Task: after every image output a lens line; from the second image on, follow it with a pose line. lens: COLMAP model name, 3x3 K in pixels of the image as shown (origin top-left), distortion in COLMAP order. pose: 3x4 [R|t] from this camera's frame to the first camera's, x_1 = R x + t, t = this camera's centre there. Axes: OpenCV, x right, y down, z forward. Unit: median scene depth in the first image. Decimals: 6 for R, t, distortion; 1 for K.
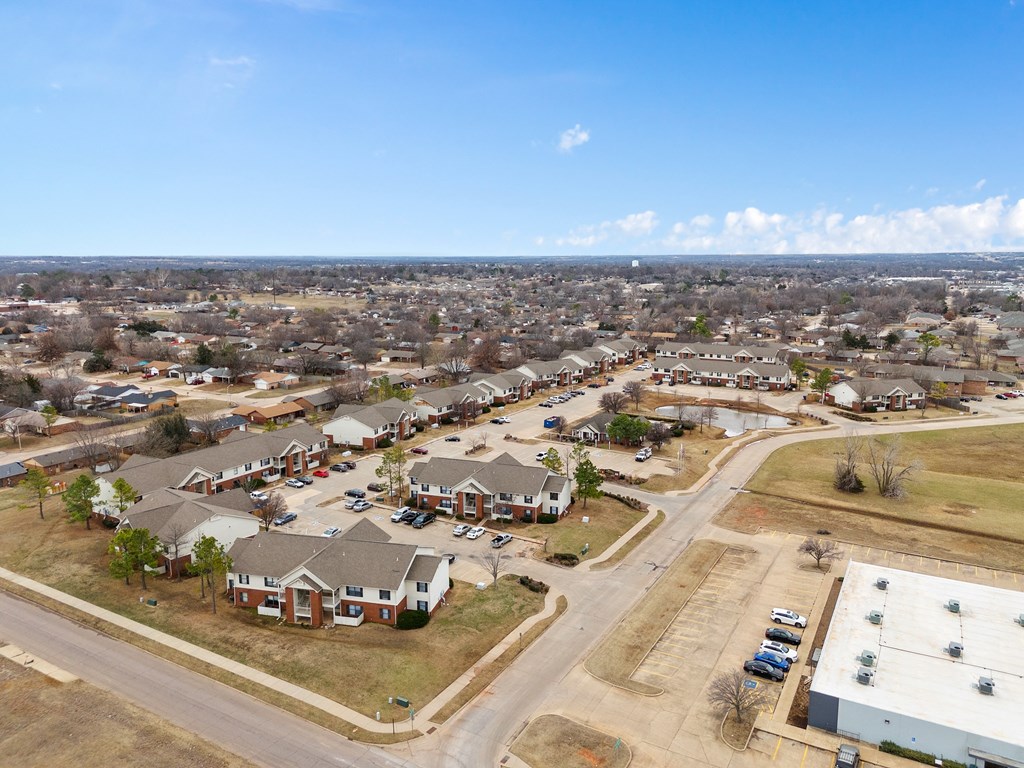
lens RADIAL K [[729.5, 0, 511.7], [0, 729.5, 382.7], [0, 0, 1]] dist [0.050539, -0.010691]
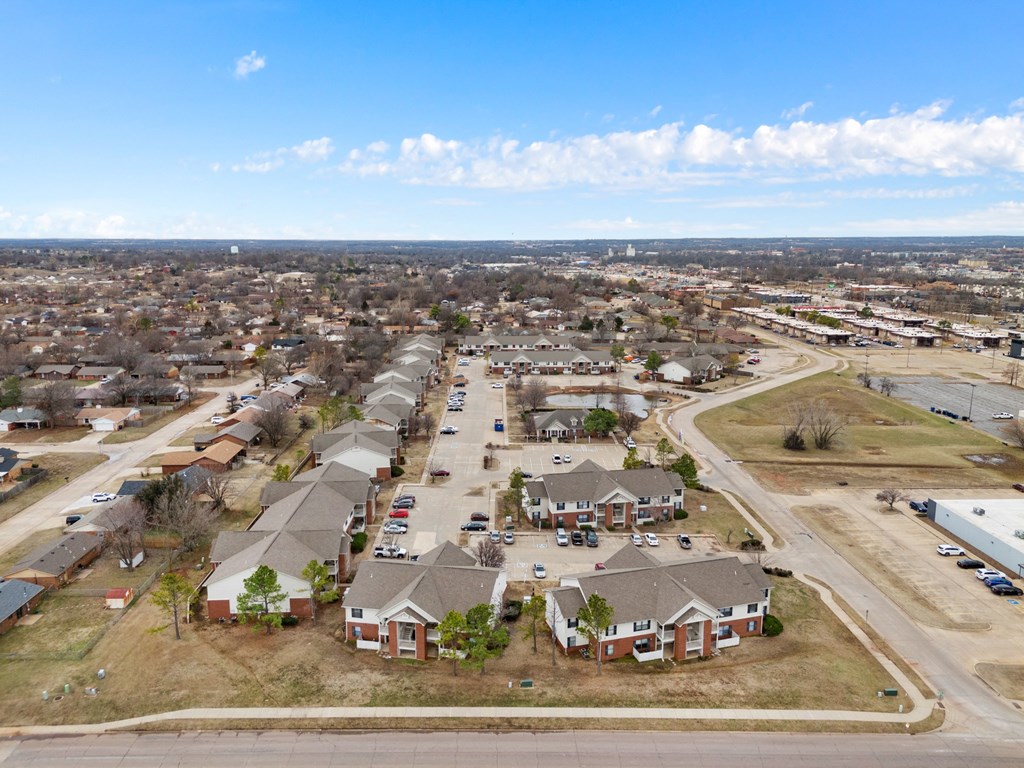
lens RADIAL K [[729.5, 0, 510.4], [0, 729.5, 383.6], [0, 0, 1]] dist [0.050539, -0.010691]
pose [[0.858976, -0.096752, 0.502791, -0.685296], [0.086730, 0.995288, 0.043352, -0.072000], [-0.504616, 0.006369, 0.863320, 0.195973]]
